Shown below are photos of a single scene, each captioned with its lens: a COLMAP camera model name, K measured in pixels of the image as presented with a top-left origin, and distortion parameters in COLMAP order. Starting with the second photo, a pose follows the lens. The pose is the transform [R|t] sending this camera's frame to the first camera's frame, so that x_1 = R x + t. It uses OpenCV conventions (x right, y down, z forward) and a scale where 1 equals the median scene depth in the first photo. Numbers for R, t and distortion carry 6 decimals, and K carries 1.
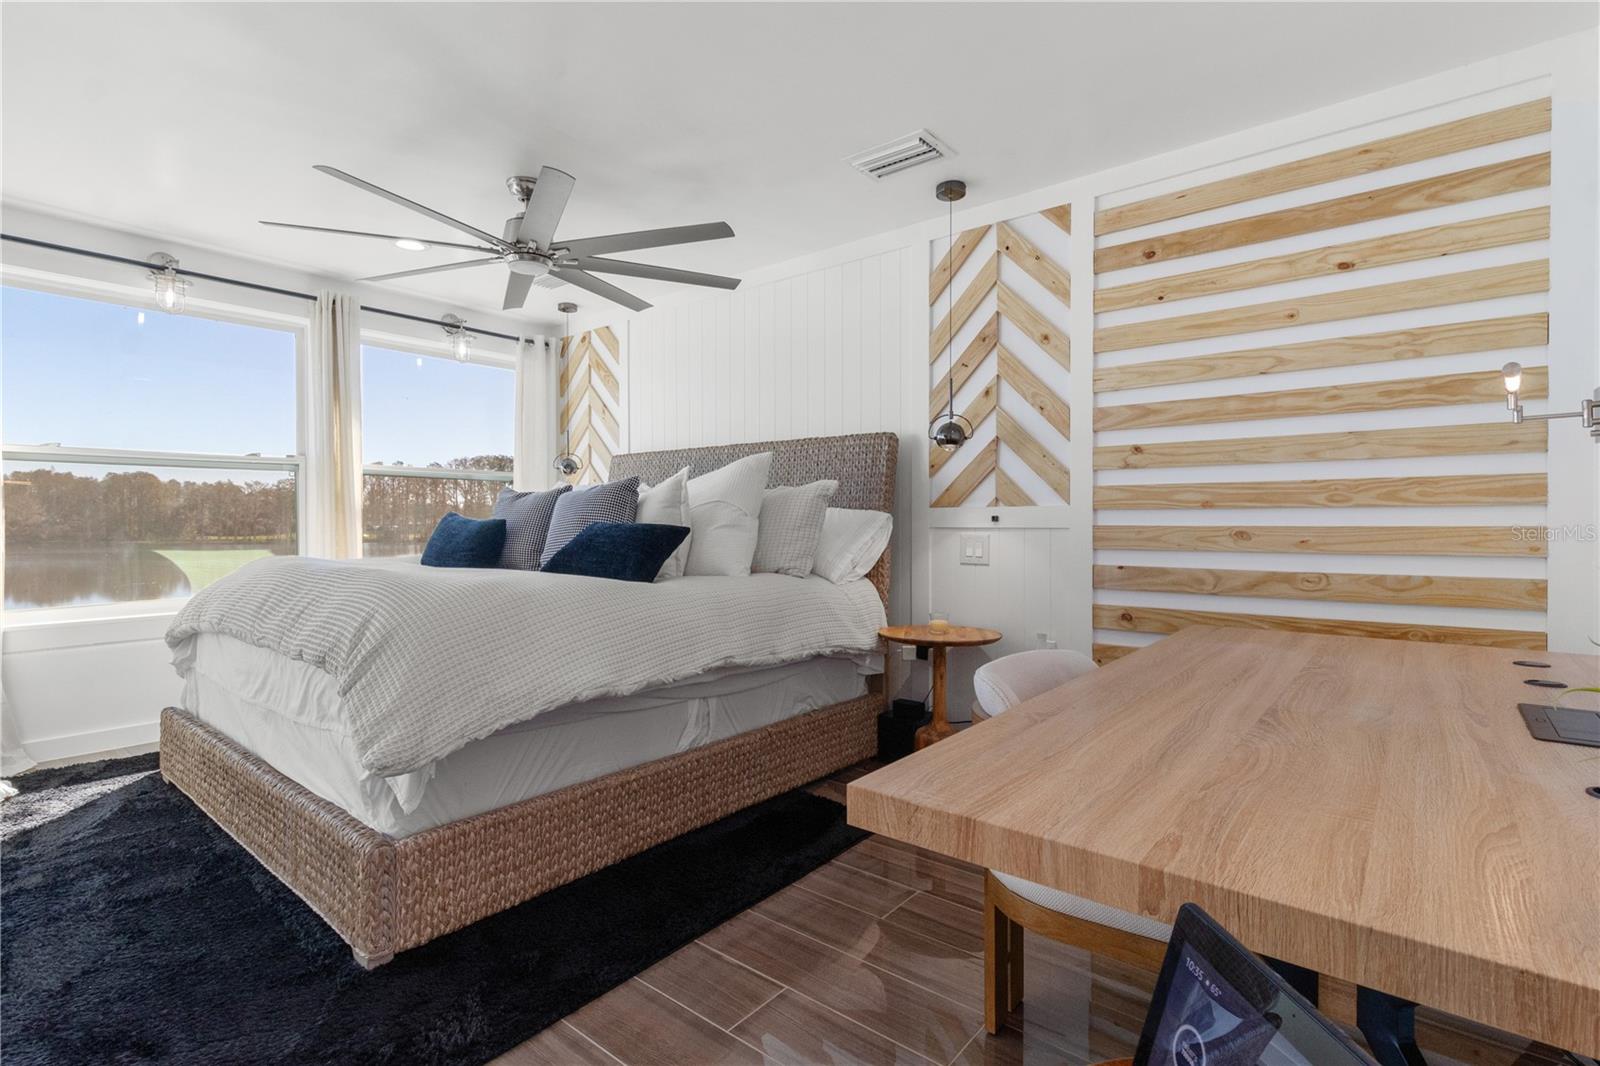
lens RADIAL K [[764.6, 0, 786.5], [0, 764.6, 522.4], [0, 0, 1]] dist [0.000665, 0.000823]
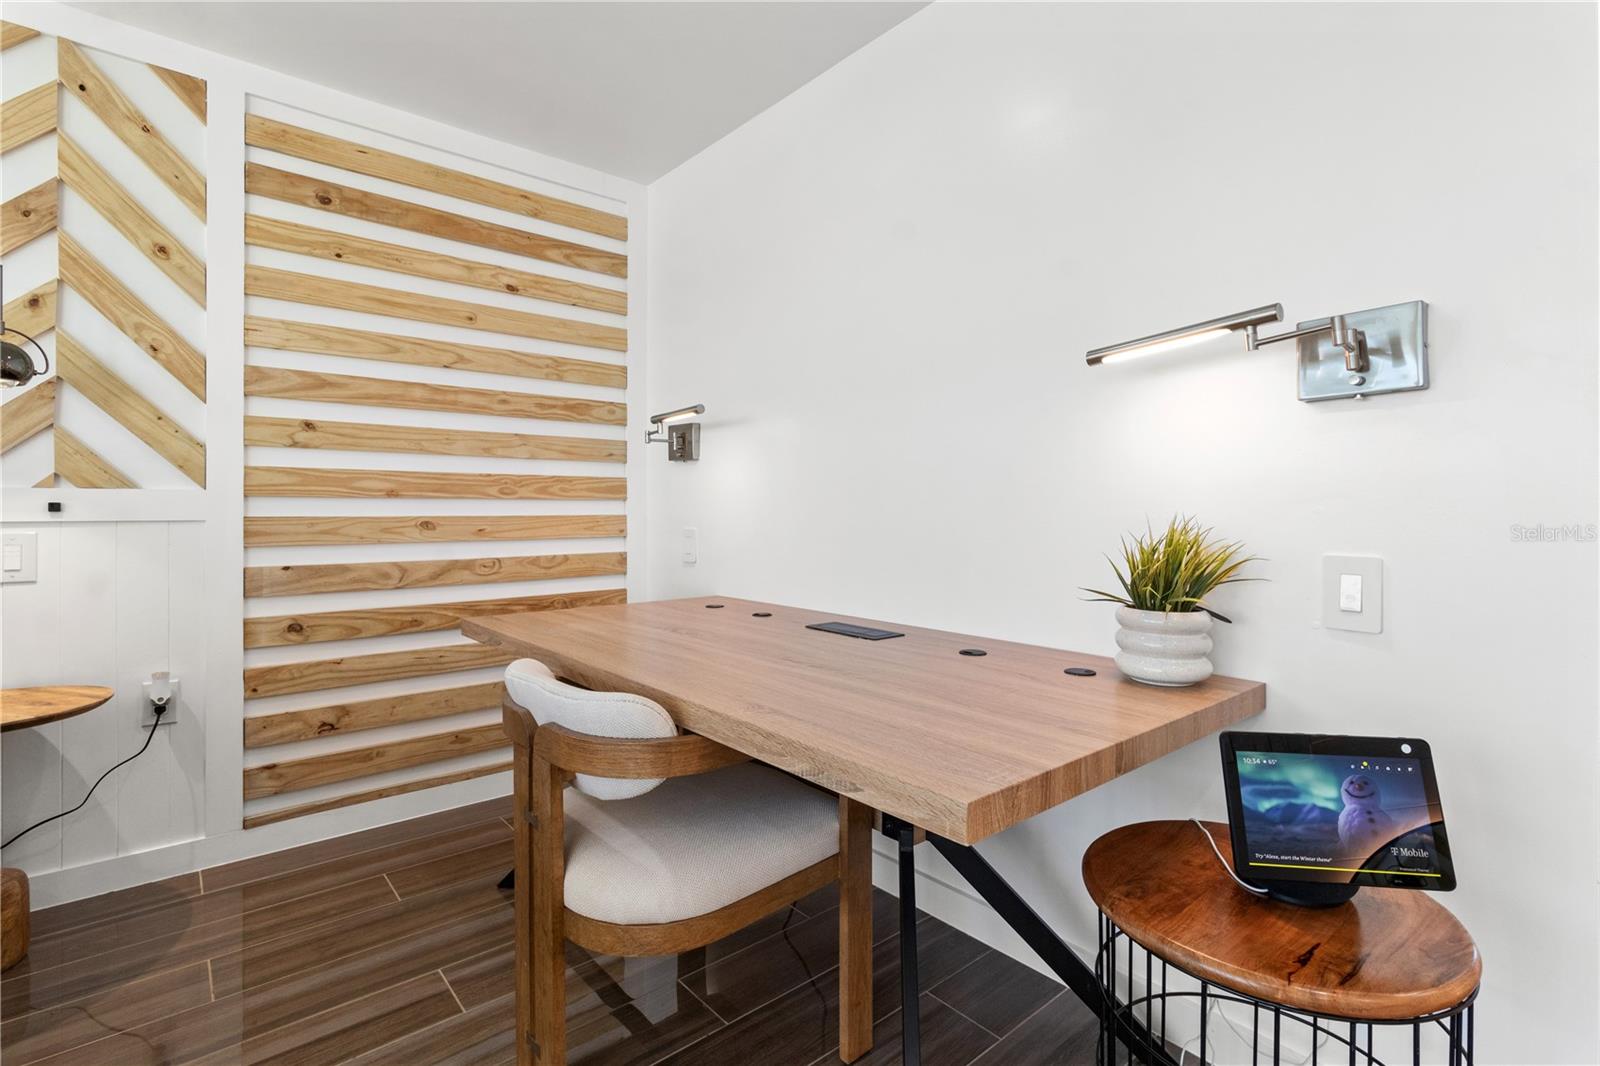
lens RADIAL K [[755.1, 0, 802.1], [0, 755.1, 504.2], [0, 0, 1]] dist [0.007931, 0.000543]
pose [[0.173539, 0.008224, 0.984793, -0.271930], [-0.000019, 0.999965, -0.008347, -0.002362], [-0.984827, 0.001430, 0.173533, 0.332391]]
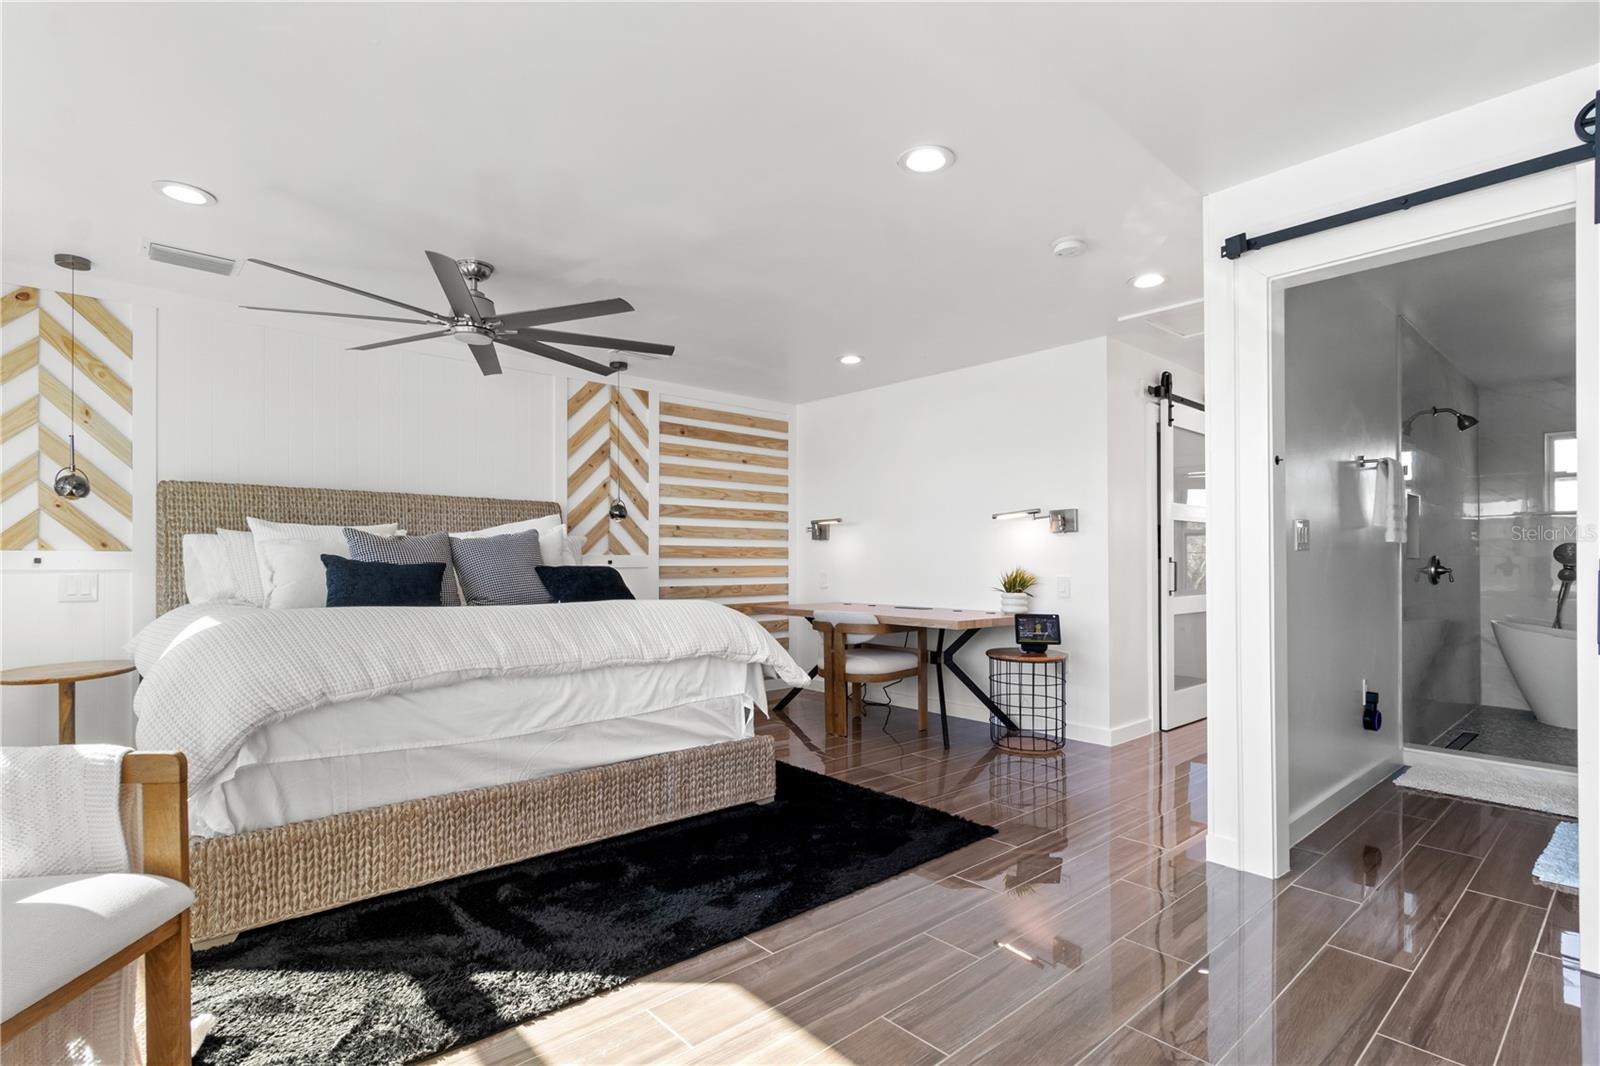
lens RADIAL K [[764.6, 0, 786.5], [0, 764.6, 522.4], [0, 0, 1]] dist [0.000665, 0.000823]
pose [[0.162969, 0.051706, 0.985275, -1.502786], [-0.001283, 0.998636, -0.052195, -0.005218], [-0.986630, 0.007242, 0.162813, 0.406441]]
